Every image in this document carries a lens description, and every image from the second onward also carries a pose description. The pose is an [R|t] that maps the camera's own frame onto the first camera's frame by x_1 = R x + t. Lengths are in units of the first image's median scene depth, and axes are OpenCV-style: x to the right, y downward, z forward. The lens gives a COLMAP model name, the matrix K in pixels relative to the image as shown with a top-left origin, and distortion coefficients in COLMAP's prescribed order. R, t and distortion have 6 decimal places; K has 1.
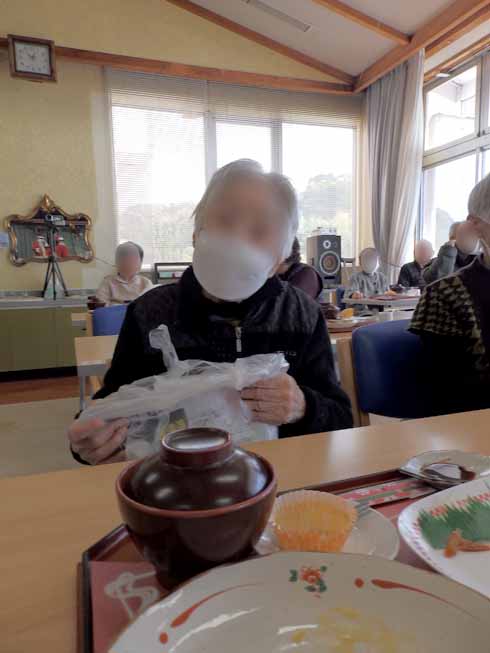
lens RADIAL K [[432.1, 0, 244.9], [0, 432.1, 323.0], [0, 0, 1]] dist [0.022313, -0.005699]
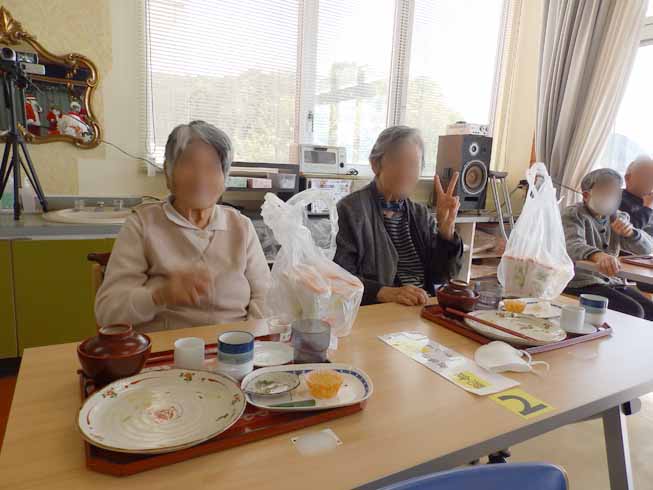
lens RADIAL K [[432.1, 0, 327.7], [0, 432.1, 246.6], [0, 0, 1]] dist [0.022313, -0.005699]
pose [[0.986959, 0.048936, 0.153355, -0.128420], [-0.060891, 0.995379, 0.074250, -0.067740], [-0.149013, -0.082620, 0.985378, 0.361923]]
